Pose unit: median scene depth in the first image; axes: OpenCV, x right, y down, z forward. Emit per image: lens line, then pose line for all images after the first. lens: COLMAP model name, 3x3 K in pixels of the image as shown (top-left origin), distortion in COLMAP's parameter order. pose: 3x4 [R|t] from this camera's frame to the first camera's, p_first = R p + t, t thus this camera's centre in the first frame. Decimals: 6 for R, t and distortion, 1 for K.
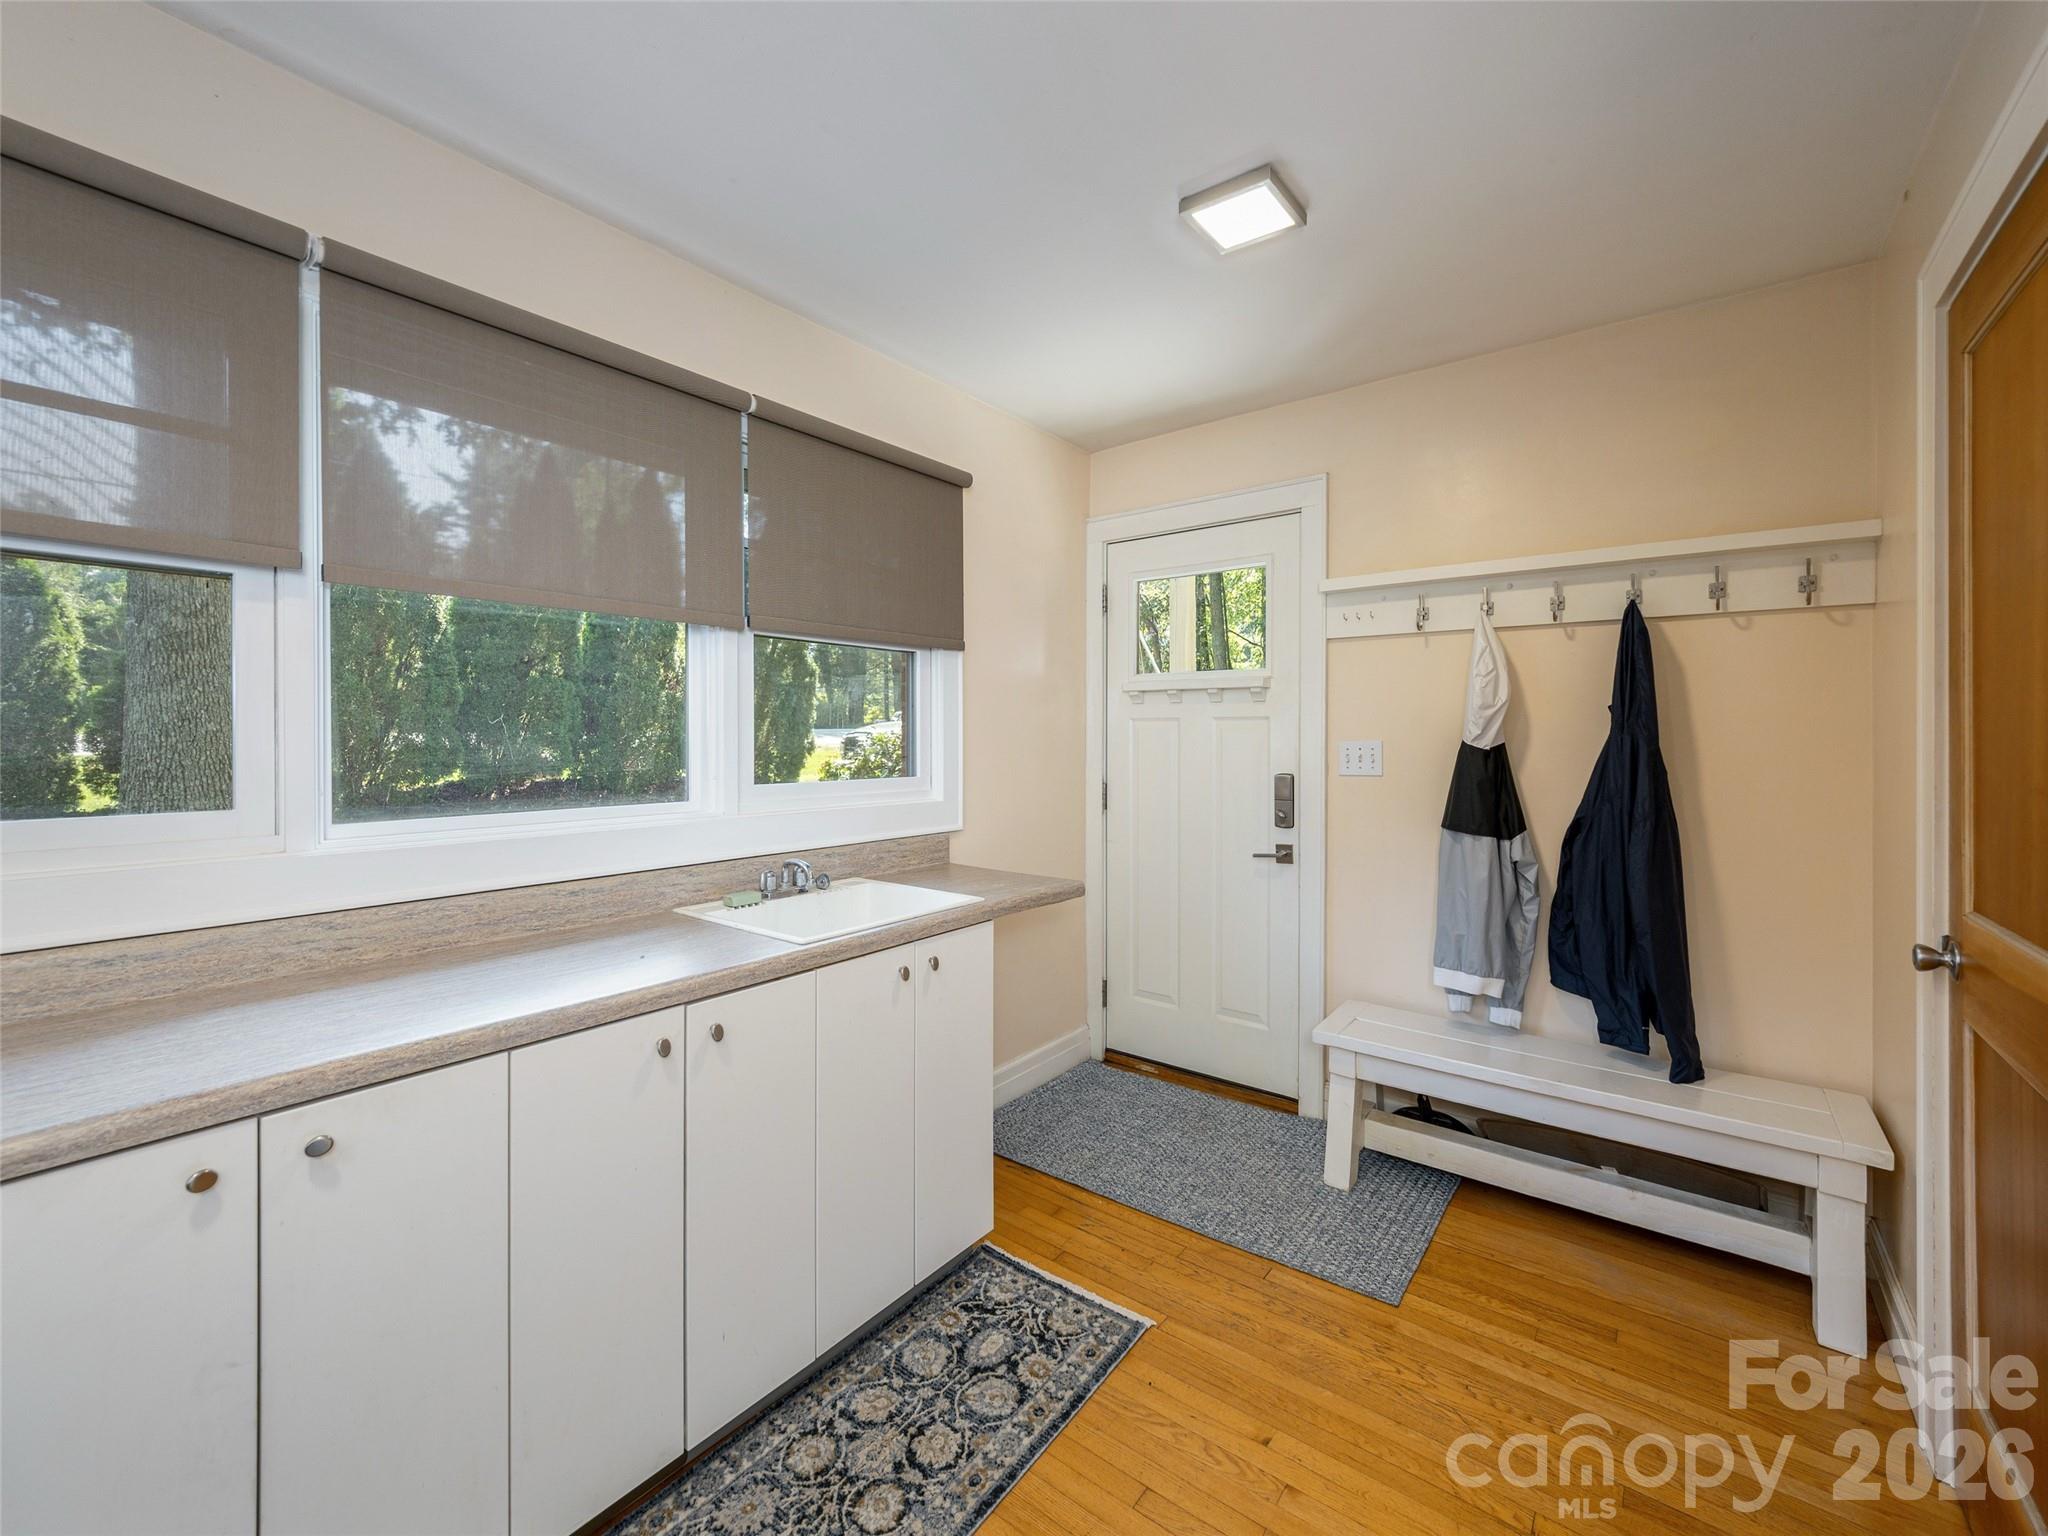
lens RADIAL K [[859.2, 0, 1102.5], [0, 859.2, 740.5], [0, 0, 1]] dist [0.001250, 0.001718]
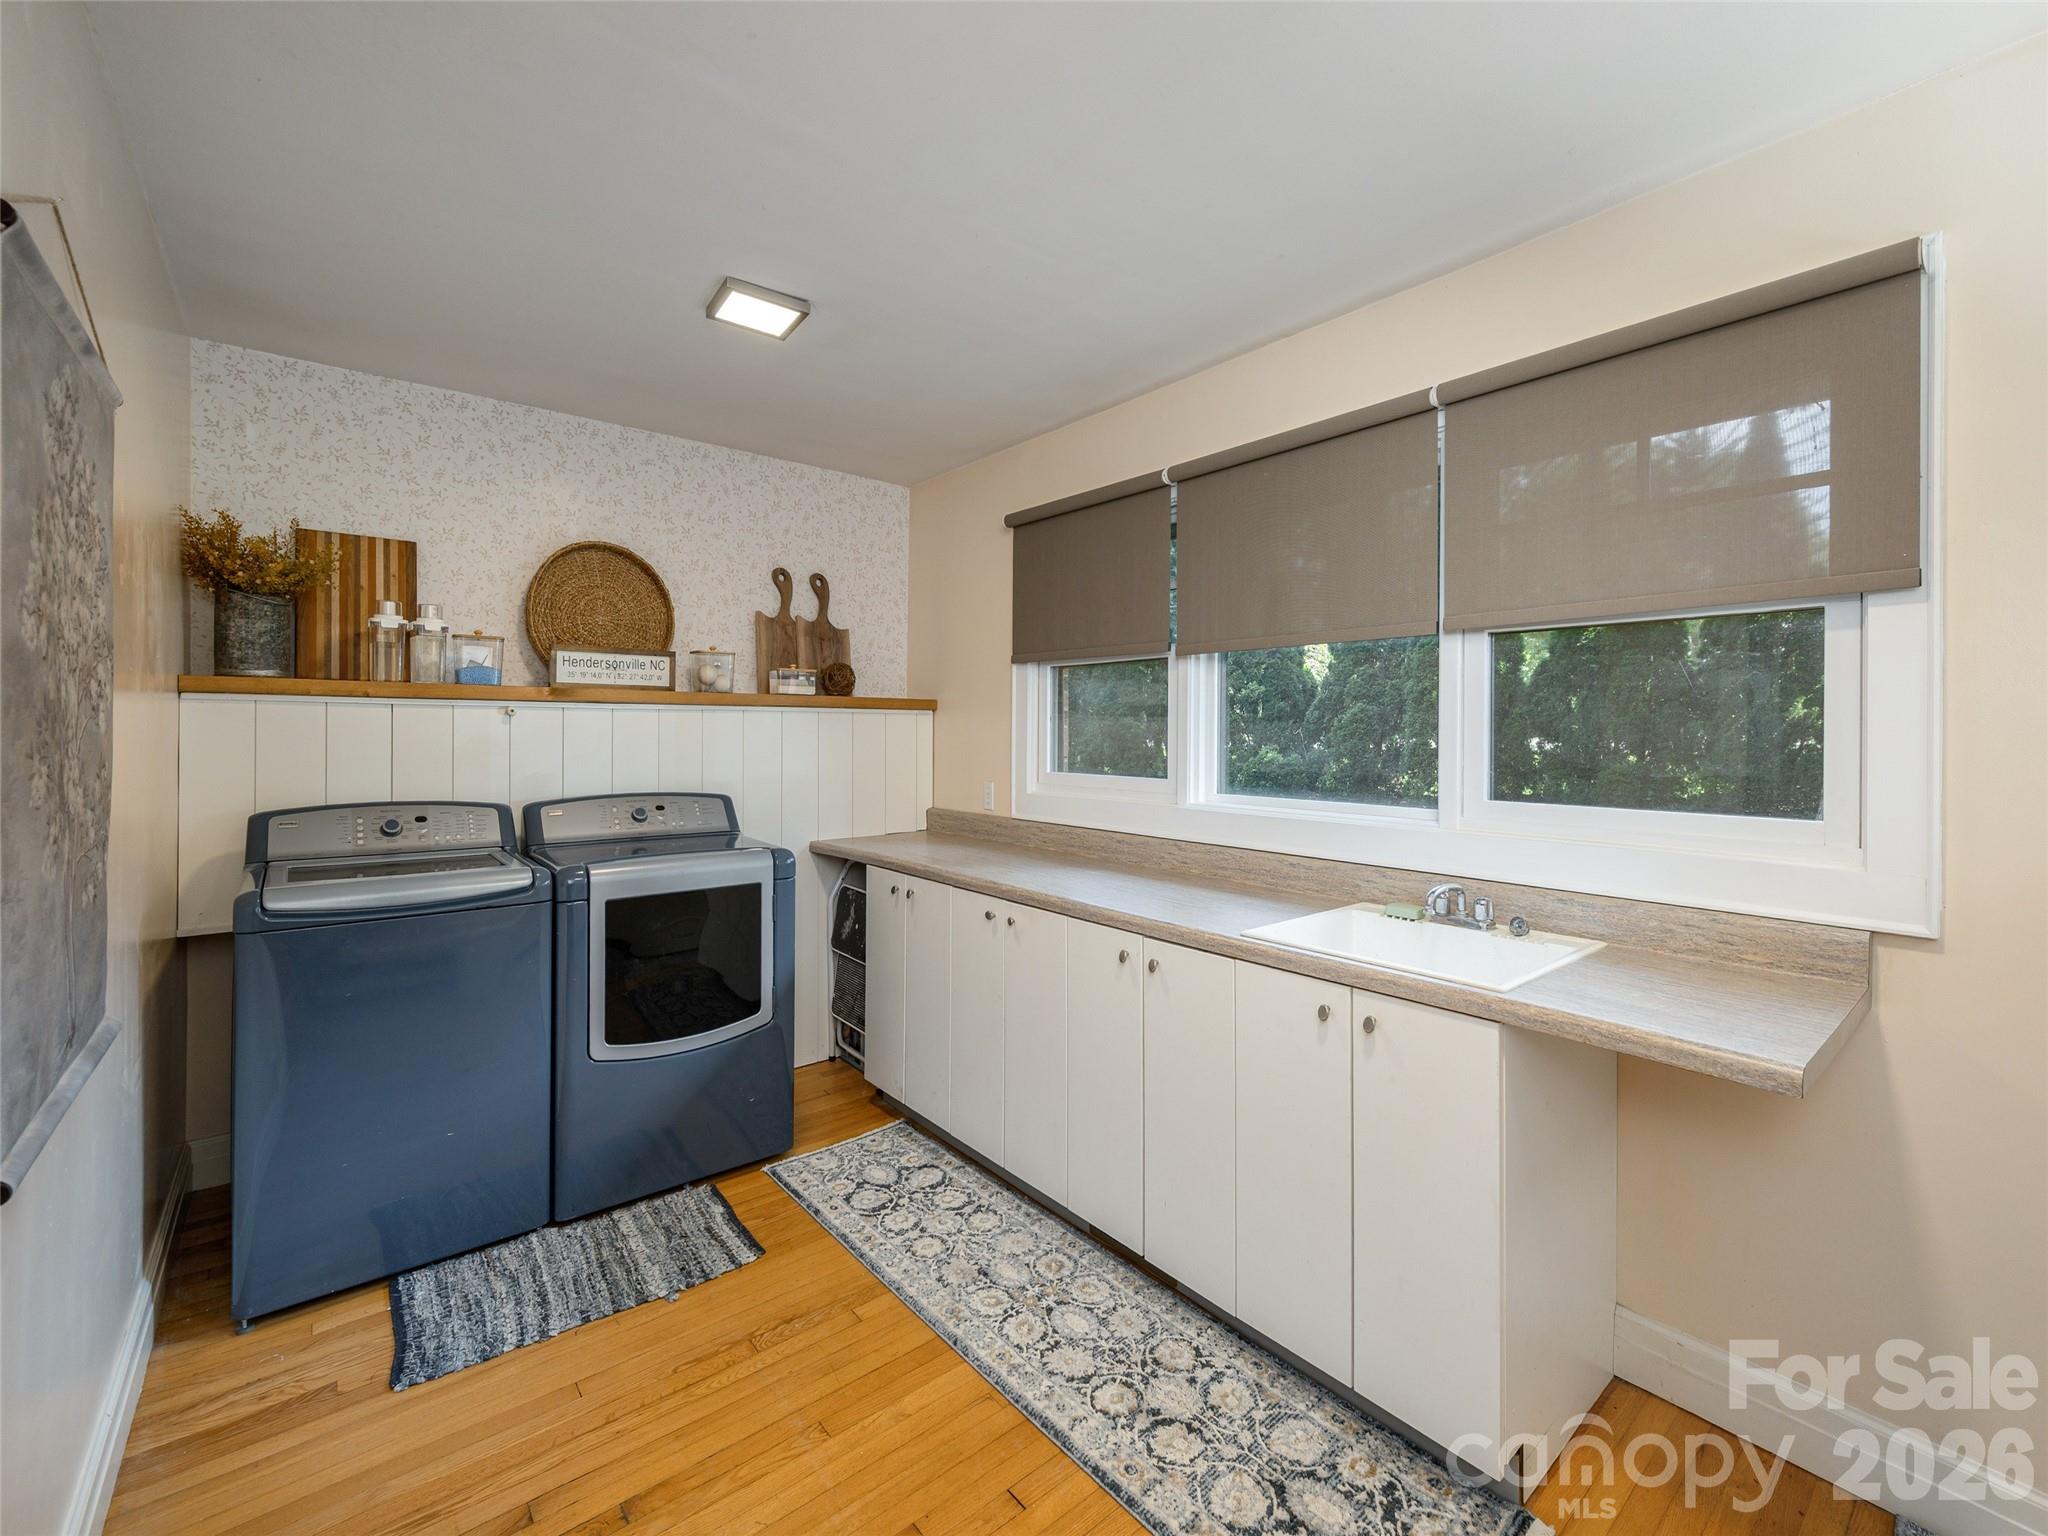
lens RADIAL K [[859.2, 0, 1026.1], [0, 859.2, 726.9], [0, 0, 1]] dist [0.001250, 0.001718]
pose [[-0.273730, -0.004295, -0.961797, 0.813053], [-0.010063, 0.999948, -0.001601, -0.026079], [0.961754, 0.009241, -0.273759, 1.062401]]
